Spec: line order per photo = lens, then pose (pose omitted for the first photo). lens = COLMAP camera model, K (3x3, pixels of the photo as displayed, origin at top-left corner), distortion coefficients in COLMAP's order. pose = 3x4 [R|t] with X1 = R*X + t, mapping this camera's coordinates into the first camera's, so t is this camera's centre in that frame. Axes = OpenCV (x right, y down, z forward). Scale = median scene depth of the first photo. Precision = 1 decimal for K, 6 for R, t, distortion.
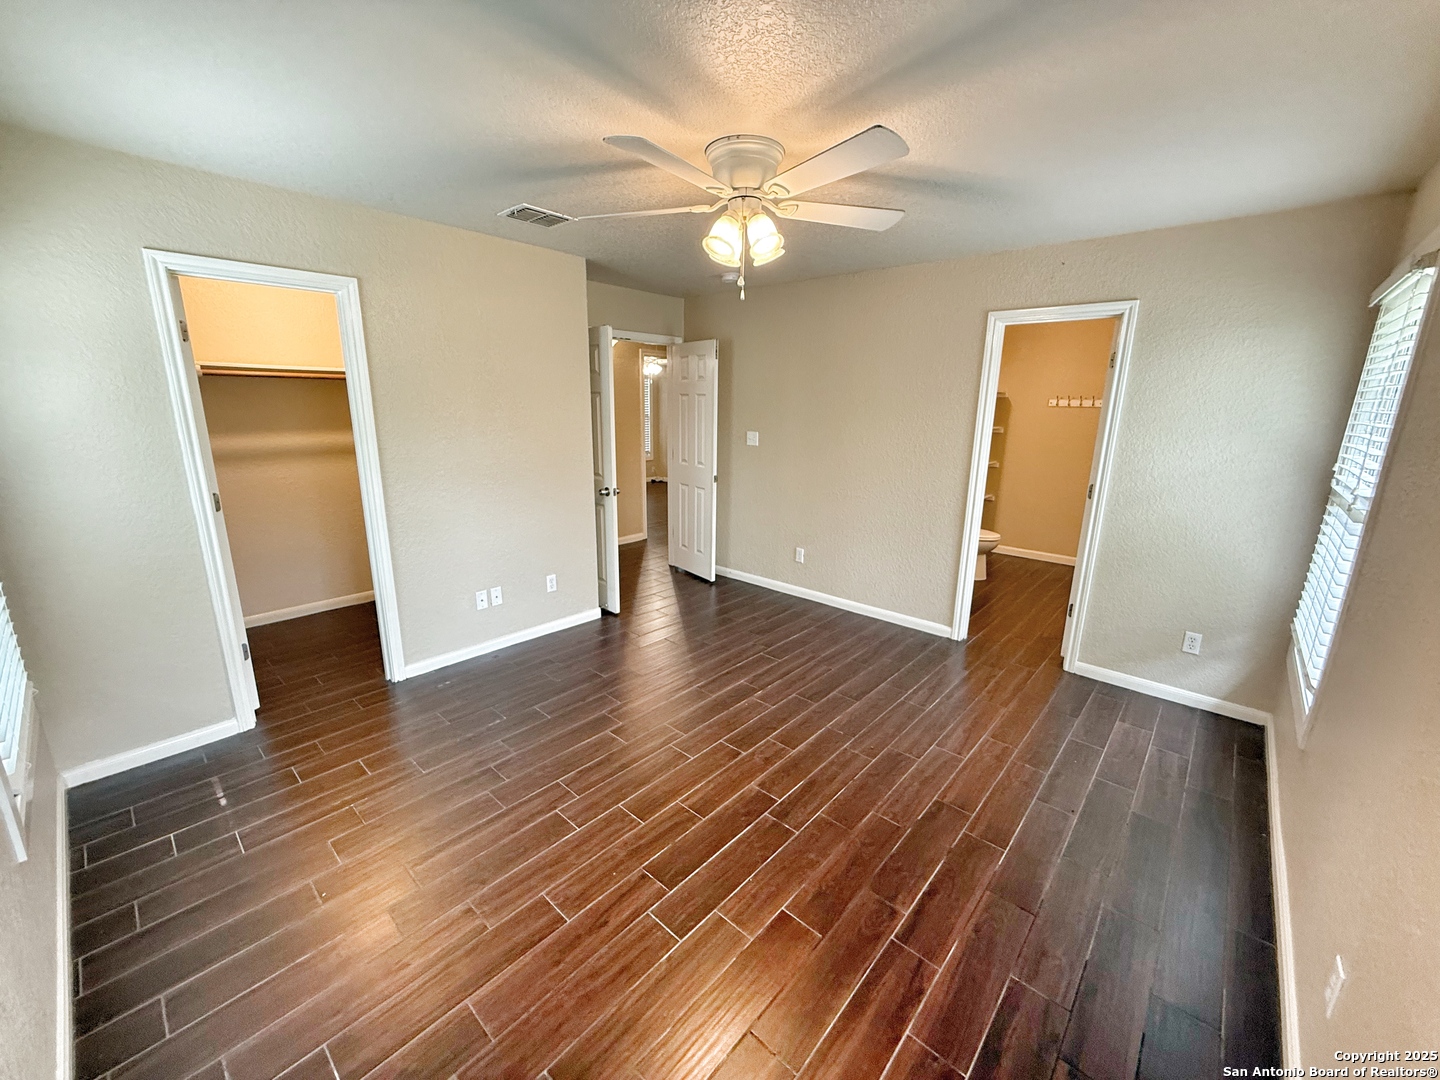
lens RADIAL K [[576.2, 0, 715.2], [0, 576.2, 539.0], [0, 0, 1]] dist [0.003715, 0.000137]
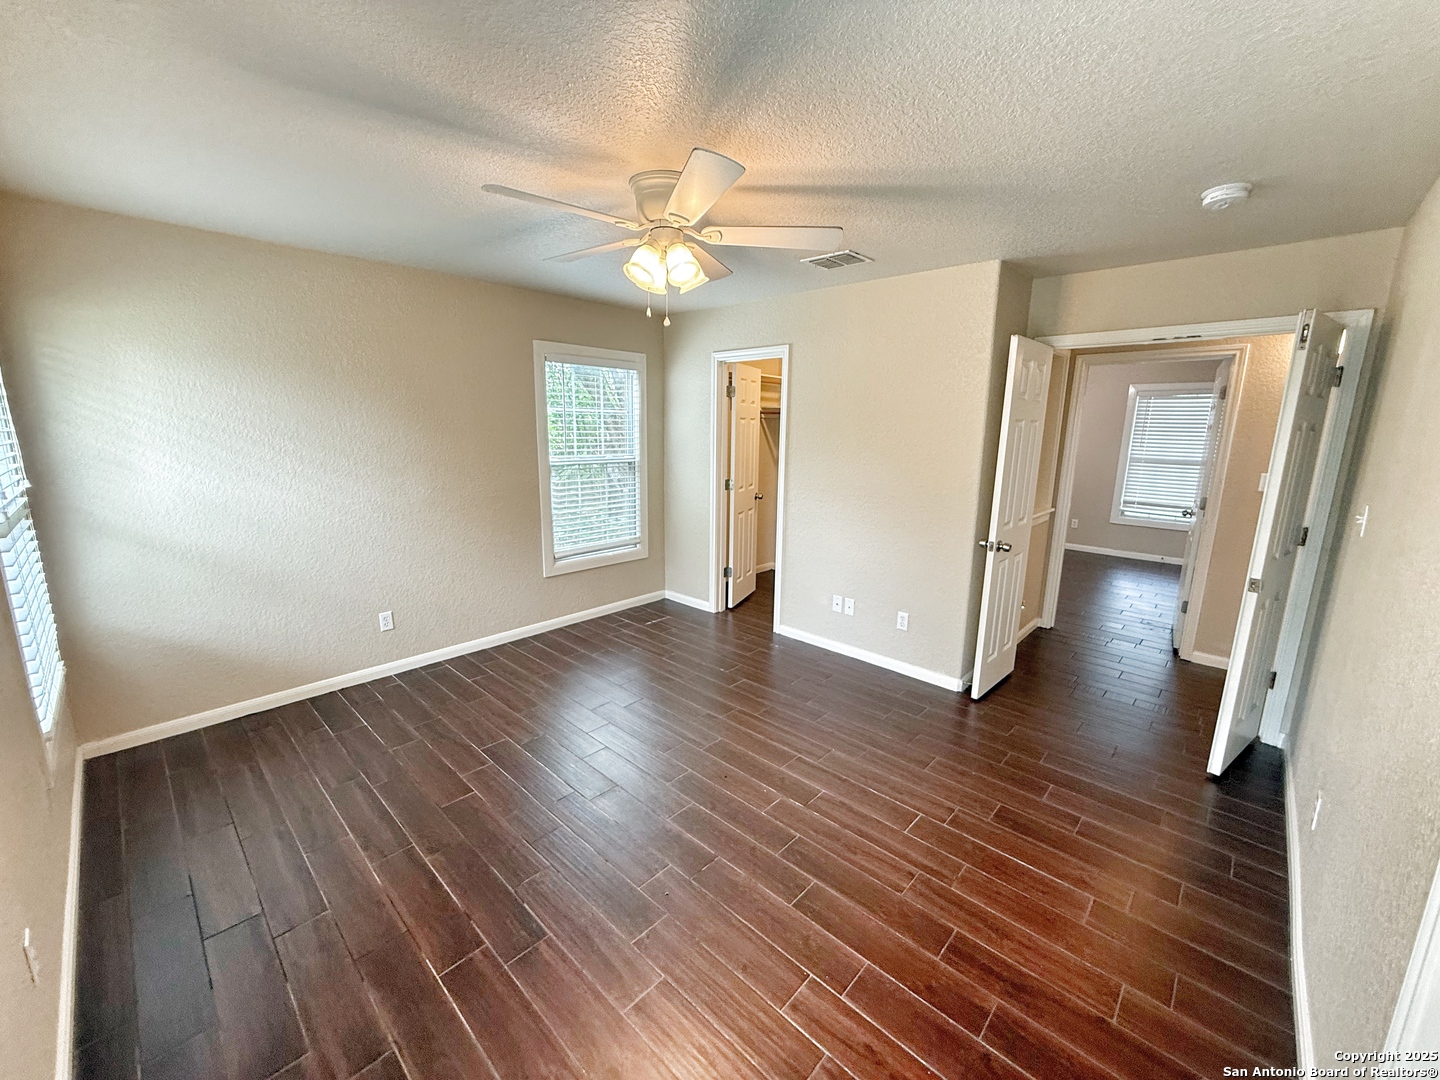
lens RADIAL K [[576.2, 0, 715.2], [0, 576.2, 539.0], [0, 0, 1]] dist [0.003715, 0.000137]
pose [[-0.022405, 0.183284, -0.982805, 0.855311], [-0.246868, 0.951595, 0.183092, -0.202148], [0.968790, 0.246726, 0.023927, 0.879198]]
